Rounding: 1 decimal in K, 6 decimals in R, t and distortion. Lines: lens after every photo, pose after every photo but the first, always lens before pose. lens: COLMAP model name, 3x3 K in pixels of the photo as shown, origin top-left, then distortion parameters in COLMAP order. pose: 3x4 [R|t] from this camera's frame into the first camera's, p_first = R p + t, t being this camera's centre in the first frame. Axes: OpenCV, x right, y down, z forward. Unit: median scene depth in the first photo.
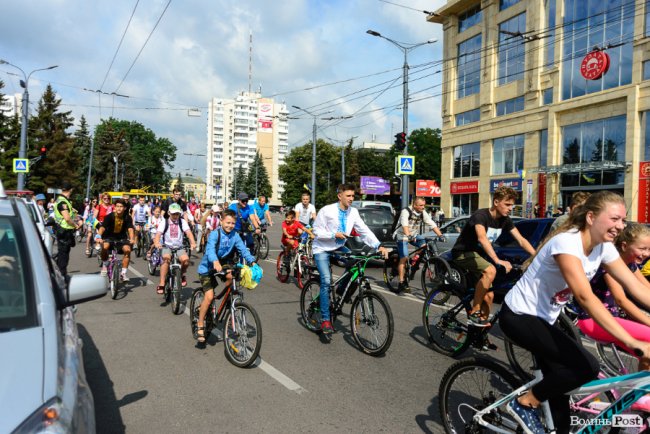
lens RADIAL K [[498.1, 0, 335.1], [0, 498.1, 220.5], [0, 0, 1]] dist [0.008880, 0.000189]
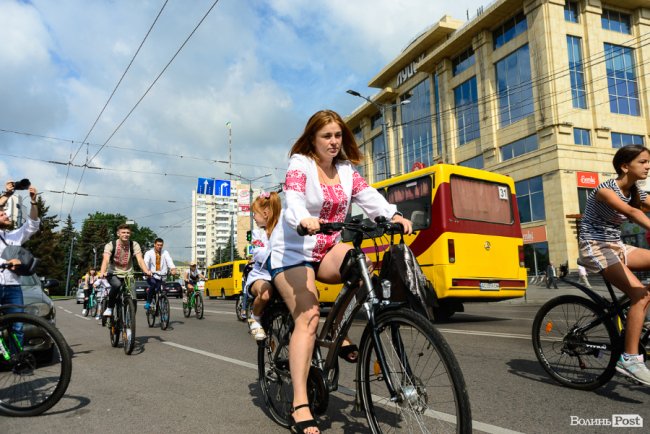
lens RADIAL K [[504.8, 0, 337.1], [0, 504.8, 219.7], [0, 0, 1]] dist [0.015209, -0.001753]
pose [[0.998686, -0.050533, 0.008507, 0.119918], [0.051238, 0.987308, -0.150327, 0.015294], [-0.000803, 0.150566, 0.988600, -0.190448]]
